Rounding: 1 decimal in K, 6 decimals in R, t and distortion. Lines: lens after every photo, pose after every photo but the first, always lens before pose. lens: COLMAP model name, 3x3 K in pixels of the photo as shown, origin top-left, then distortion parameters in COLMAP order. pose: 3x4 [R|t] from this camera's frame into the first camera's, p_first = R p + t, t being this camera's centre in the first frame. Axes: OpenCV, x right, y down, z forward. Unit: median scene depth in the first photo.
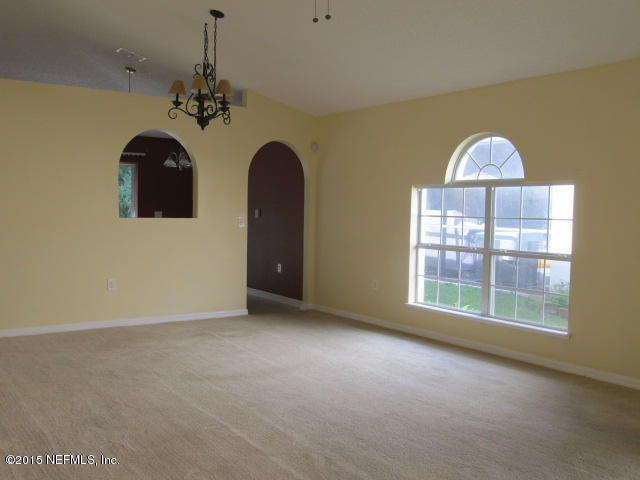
lens RADIAL K [[613.9, 0, 317.3], [0, 613.9, 239.1], [0, 0, 1]] dist [-0.049000, 0.000000]
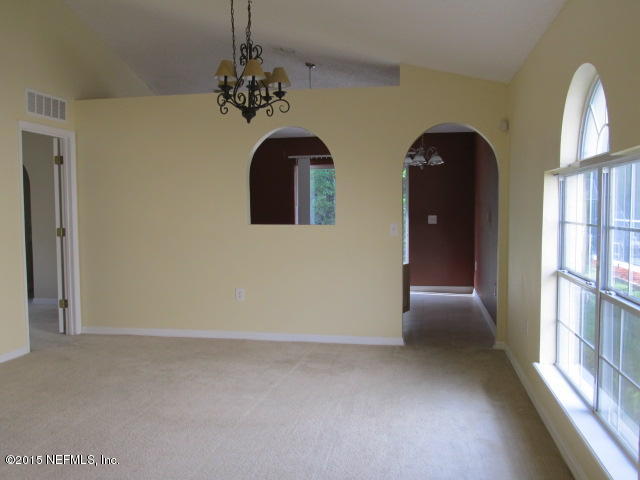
lens RADIAL K [[613.9, 0, 317.7], [0, 613.9, 242.1], [0, 0, 1]] dist [-0.049000, 0.000000]
pose [[0.700162, 0.021103, -0.713672, 0.433106], [-0.020003, 0.999751, 0.009938, -0.020129], [0.713704, 0.007317, 0.700410, 0.416684]]
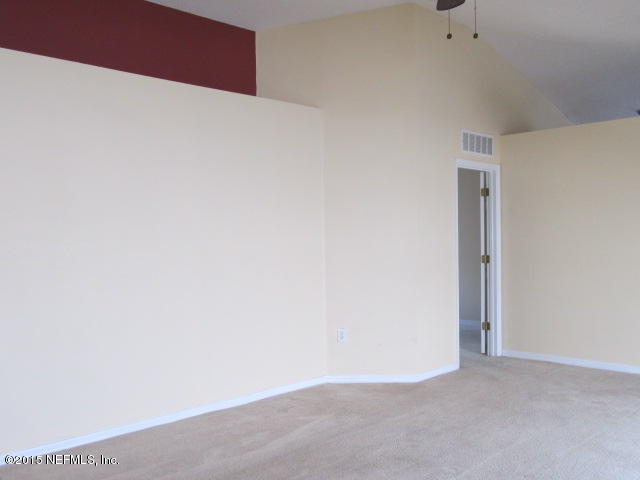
lens RADIAL K [[613.9, 0, 320.9], [0, 613.9, 240.3], [0, 0, 1]] dist [-0.049000, 0.000000]
pose [[0.167331, -0.007194, -0.985875, 0.438457], [-0.038153, 0.999177, -0.013767, -0.025436], [0.985162, 0.039917, 0.166919, 0.345814]]
